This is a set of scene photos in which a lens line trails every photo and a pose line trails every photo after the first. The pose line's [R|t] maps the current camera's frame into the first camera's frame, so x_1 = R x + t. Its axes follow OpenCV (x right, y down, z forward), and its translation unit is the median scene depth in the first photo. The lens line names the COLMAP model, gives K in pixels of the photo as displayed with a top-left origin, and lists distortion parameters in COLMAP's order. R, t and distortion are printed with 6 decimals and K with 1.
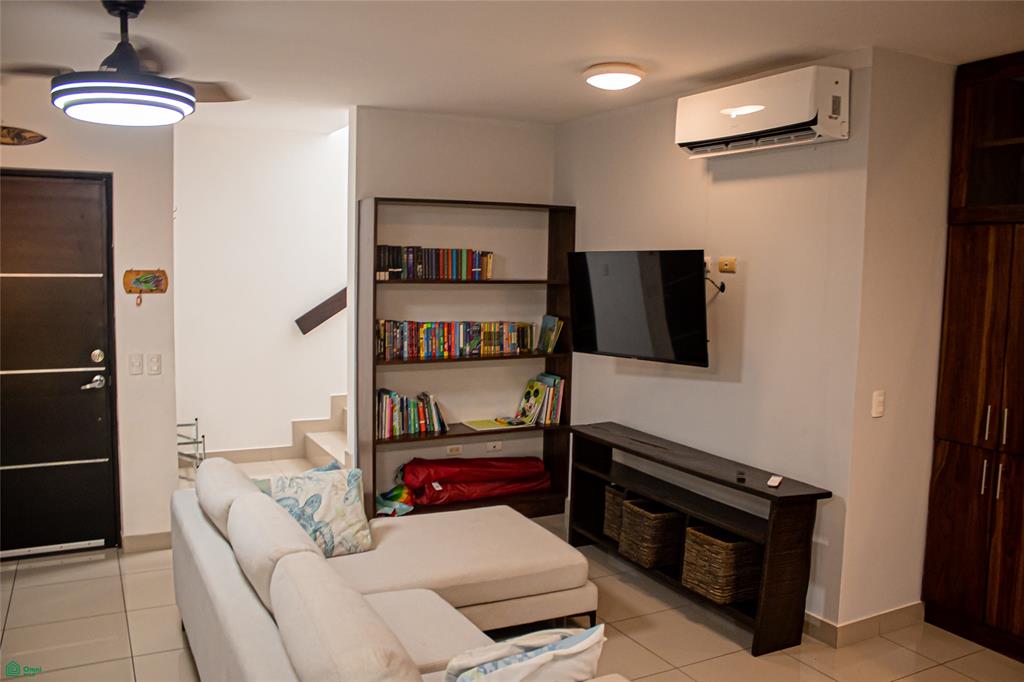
lens RADIAL K [[843.6, 0, 494.7], [0, 843.6, 347.6], [0, 0, 1]] dist [-0.154039, 0.125759]
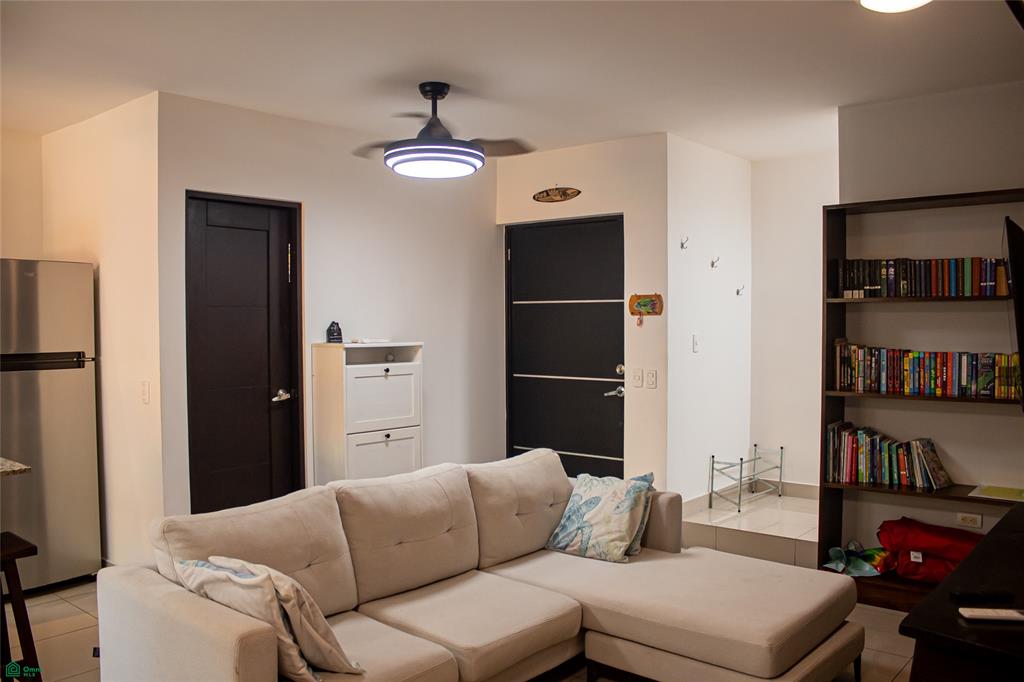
lens RADIAL K [[844.4, 0, 512.0], [0, 844.4, 341.0], [0, 0, 1]] dist [-0.145810, 0.134437]
pose [[0.395586, 0.006818, -0.918404, 0.488708], [-0.080475, 0.996384, -0.027266, 0.013496], [0.914897, 0.084694, 0.394704, 0.328174]]
